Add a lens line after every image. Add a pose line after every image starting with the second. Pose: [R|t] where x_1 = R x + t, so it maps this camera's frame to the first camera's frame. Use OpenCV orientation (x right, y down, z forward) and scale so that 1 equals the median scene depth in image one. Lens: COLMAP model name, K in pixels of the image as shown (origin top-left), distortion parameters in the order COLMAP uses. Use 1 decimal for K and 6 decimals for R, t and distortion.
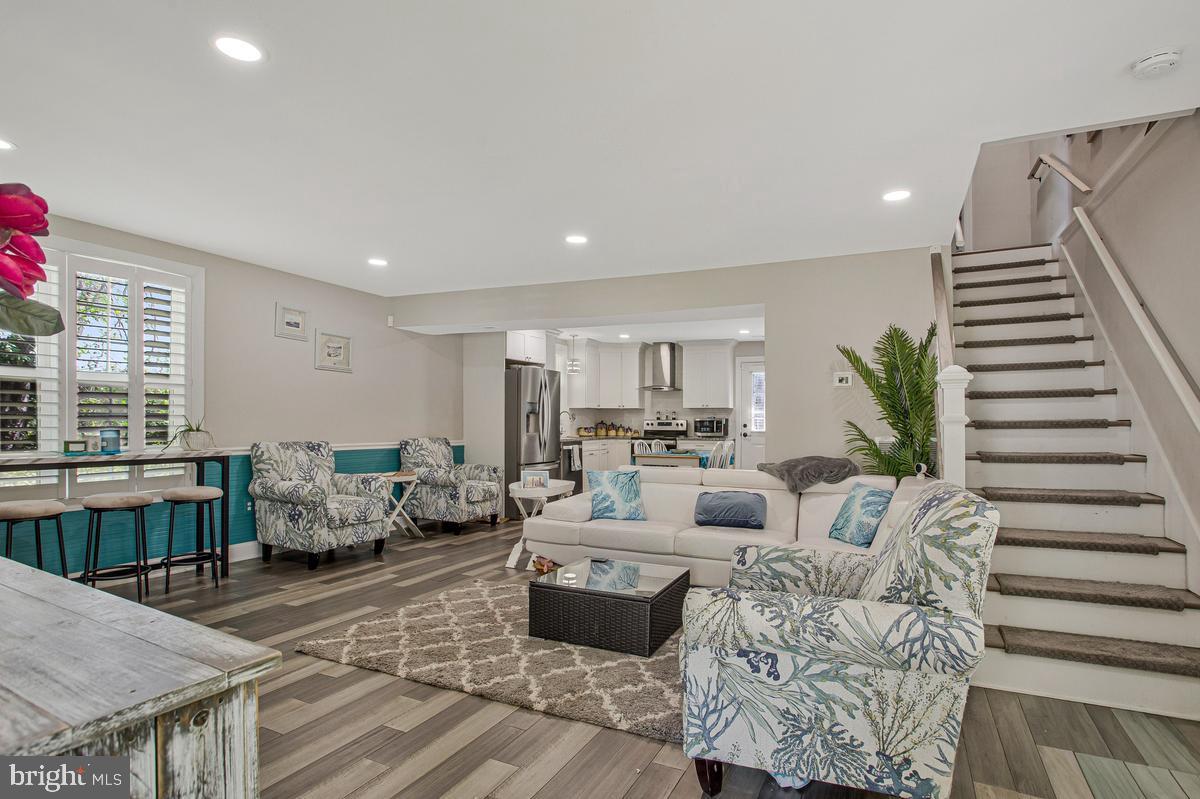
lens RADIAL K [[615.2, 0, 582.4], [0, 615.2, 412.9], [0, 0, 1]] dist [-0.058296, 0.001268]
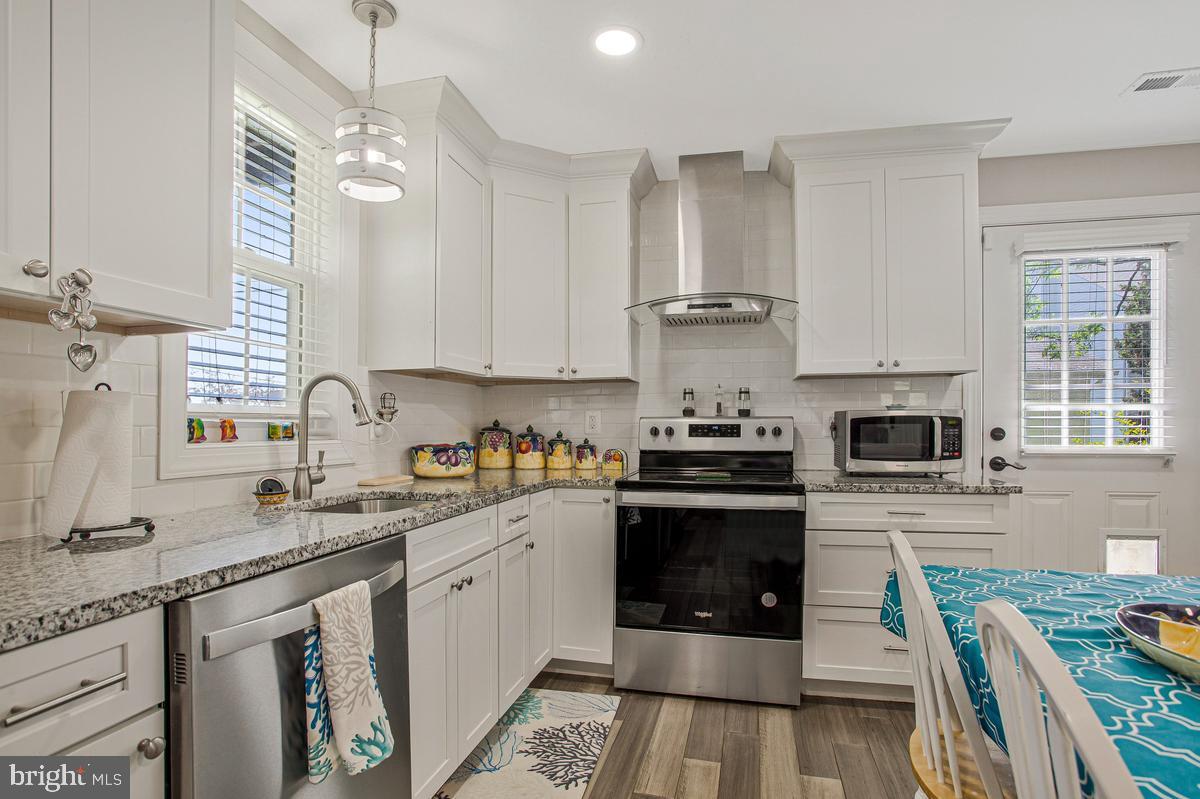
lens RADIAL K [[619.2, 0, 615.4], [0, 619.2, 421.8], [0, 0, 1]] dist [-0.037698, -0.000500]
pose [[0.968859, -0.006658, 0.247522, 0.013399], [0.005049, 0.999962, 0.007133, 0.012488], [-0.247560, -0.005661, 0.968856, 0.773290]]
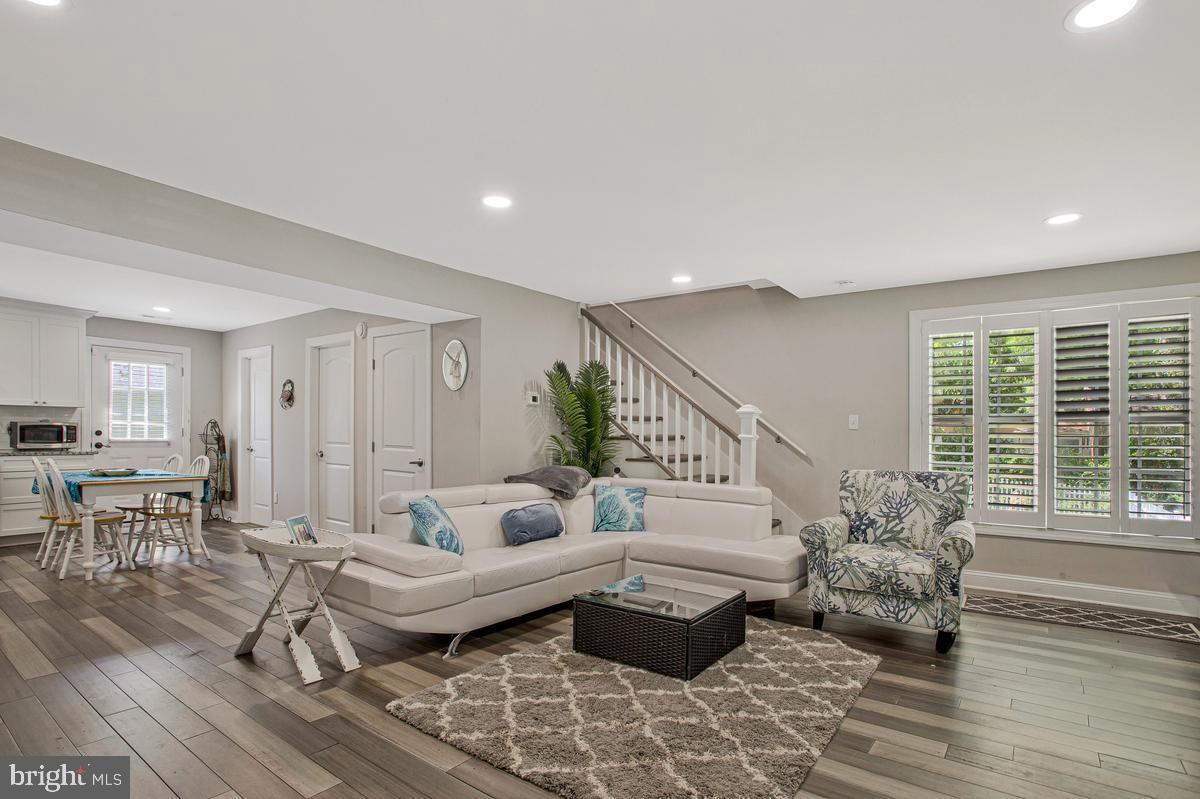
lens RADIAL K [[603.2, 0, 599.4], [0, 603.2, 441.4], [0, 0, 1]] dist [-0.058900, 0.020400]
pose [[0.176290, -0.014574, 0.984230, -0.306401], [-0.029764, 0.999354, 0.020129, 0.000027], [-0.983888, -0.032844, 0.175742, 0.311812]]
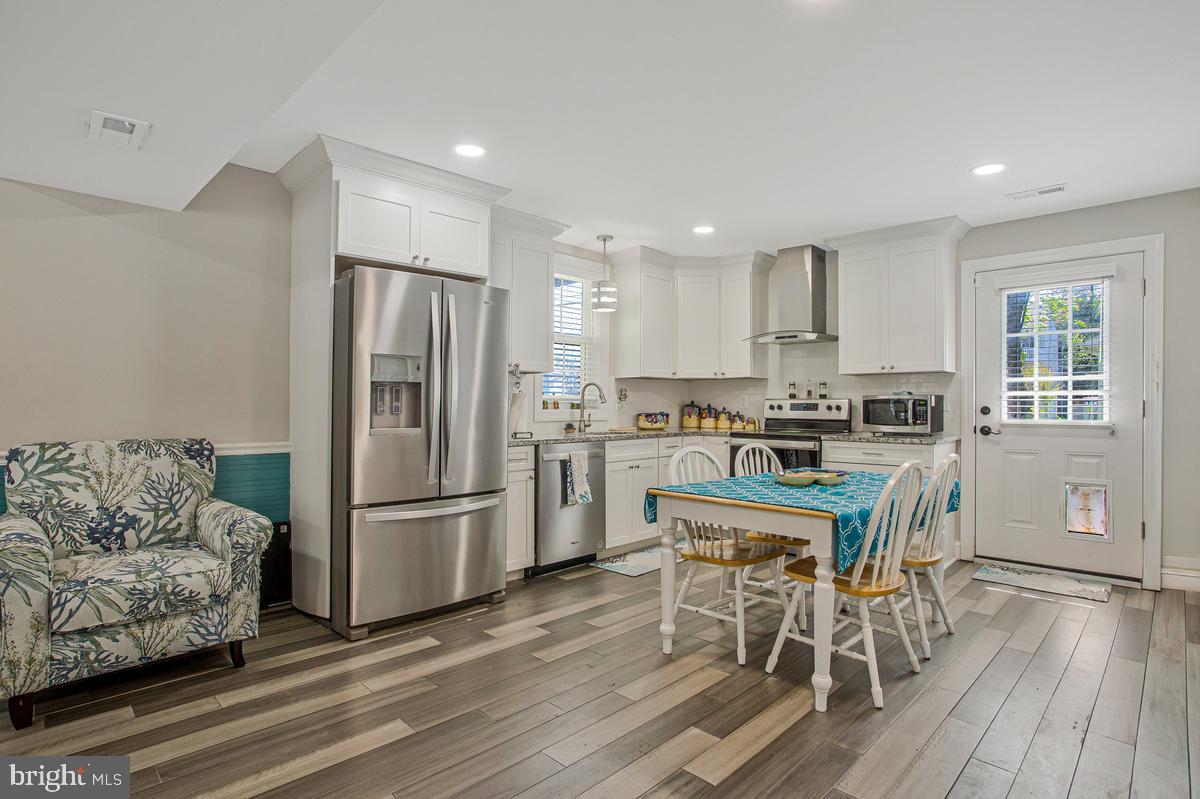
lens RADIAL K [[595.1, 0, 558.4], [0, 595.1, 399.1], [0, 0, 1]] dist [-0.065699, 0.000255]
pose [[0.936121, -0.006064, -0.351625, 0.123682], [0.007658, 0.999966, 0.003143, 0.009285], [0.351594, -0.005635, 0.936136, 0.508823]]
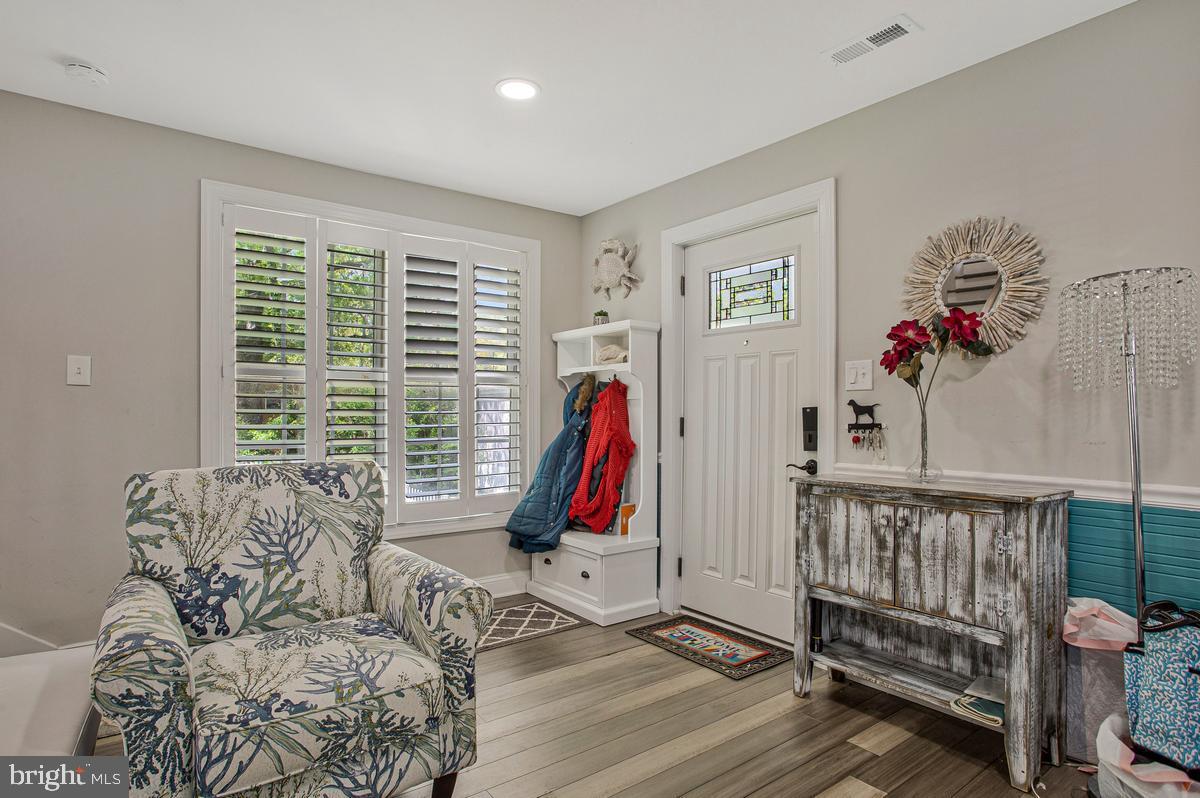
lens RADIAL K [[634.1, 0, 612.0], [0, 634.1, 402.9], [0, 0, 1]] dist [-0.074149, 0.039070]
pose [[-0.896969, -0.005480, 0.442060, -0.073182], [-0.019203, 0.999462, -0.026574, 0.004089], [-0.441677, -0.032325, -0.896592, 0.320272]]
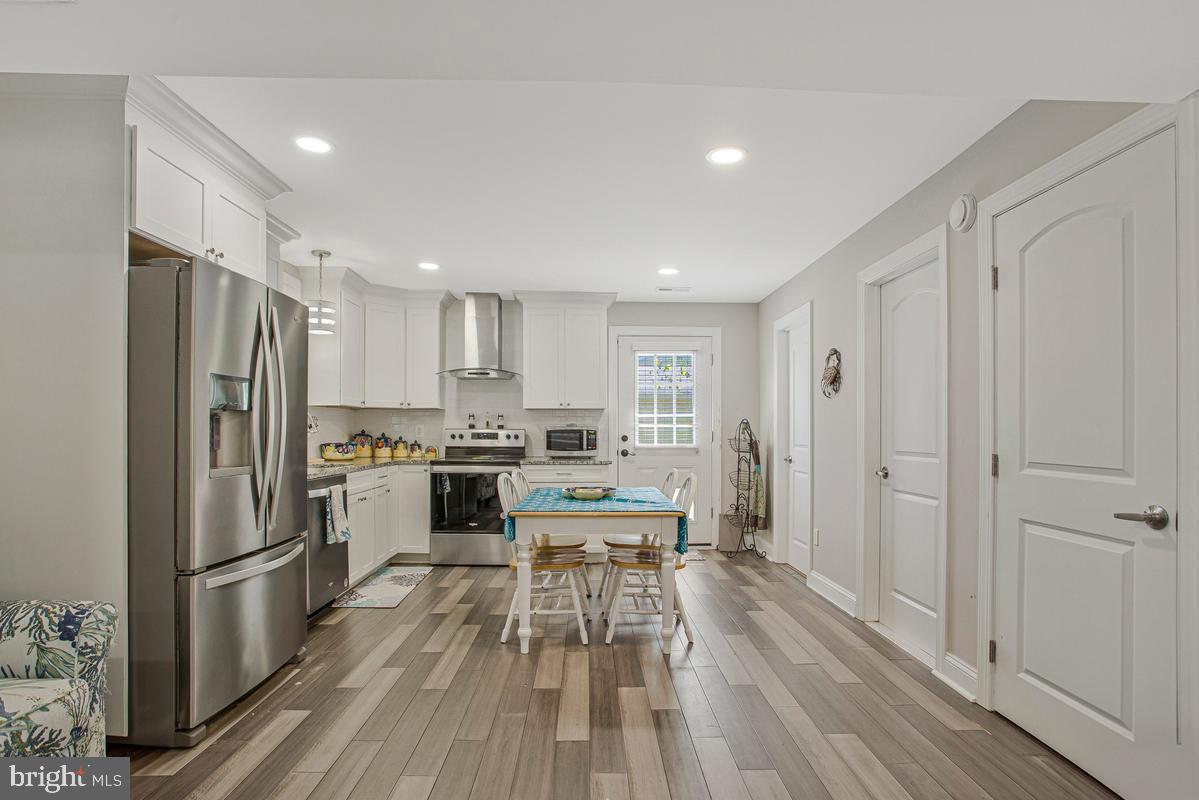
lens RADIAL K [[617.4, 0, 572.3], [0, 617.4, 439.1], [0, 0, 1]] dist [-0.048144, 0.000363]
pose [[0.902614, -0.009383, 0.430349, -0.042659], [-0.002560, 0.999628, 0.027165, 0.005695], [-0.430444, -0.025621, 0.902254, 0.478622]]
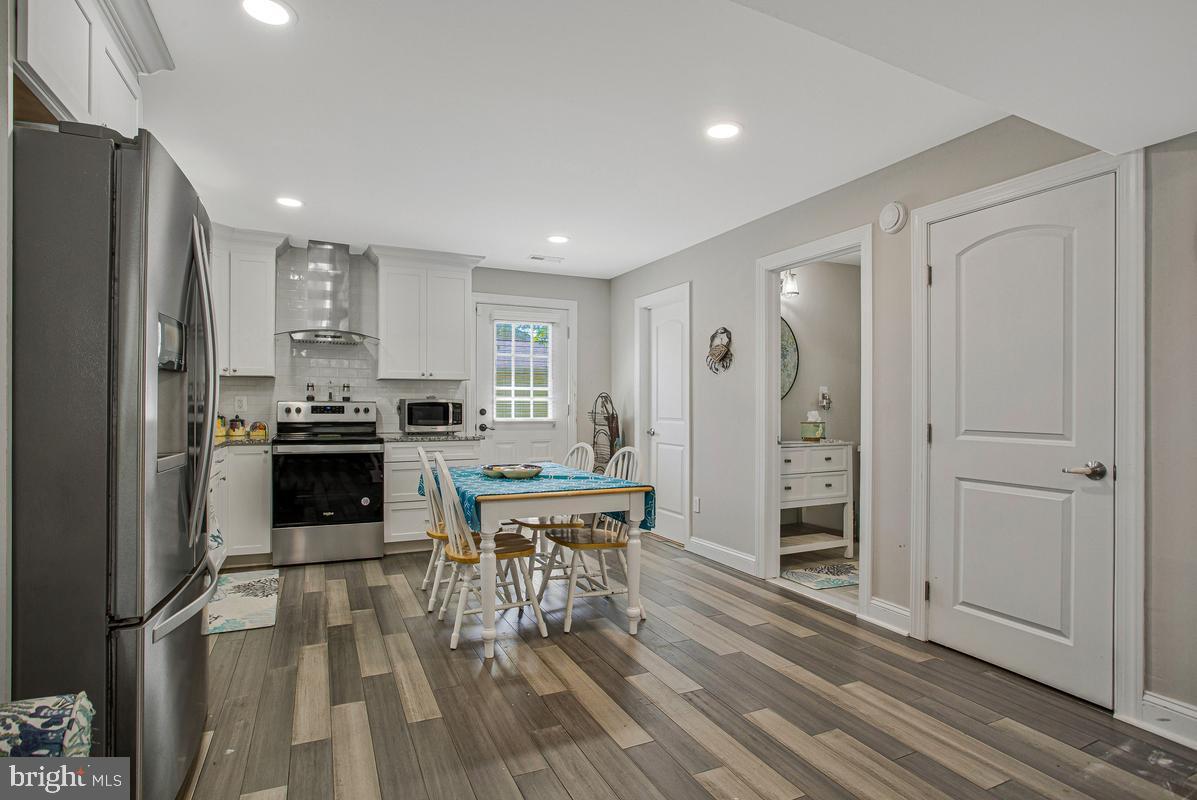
lens RADIAL K [[613.7, 0, 580.9], [0, 613.7, 413.3], [0, 0, 1]] dist [-0.058296, 0.001268]
pose [[0.643328, -0.012148, 0.765494, -0.115547], [-0.010279, 0.999647, 0.024503, 0.007729], [-0.765522, -0.023632, 0.642976, 0.572831]]
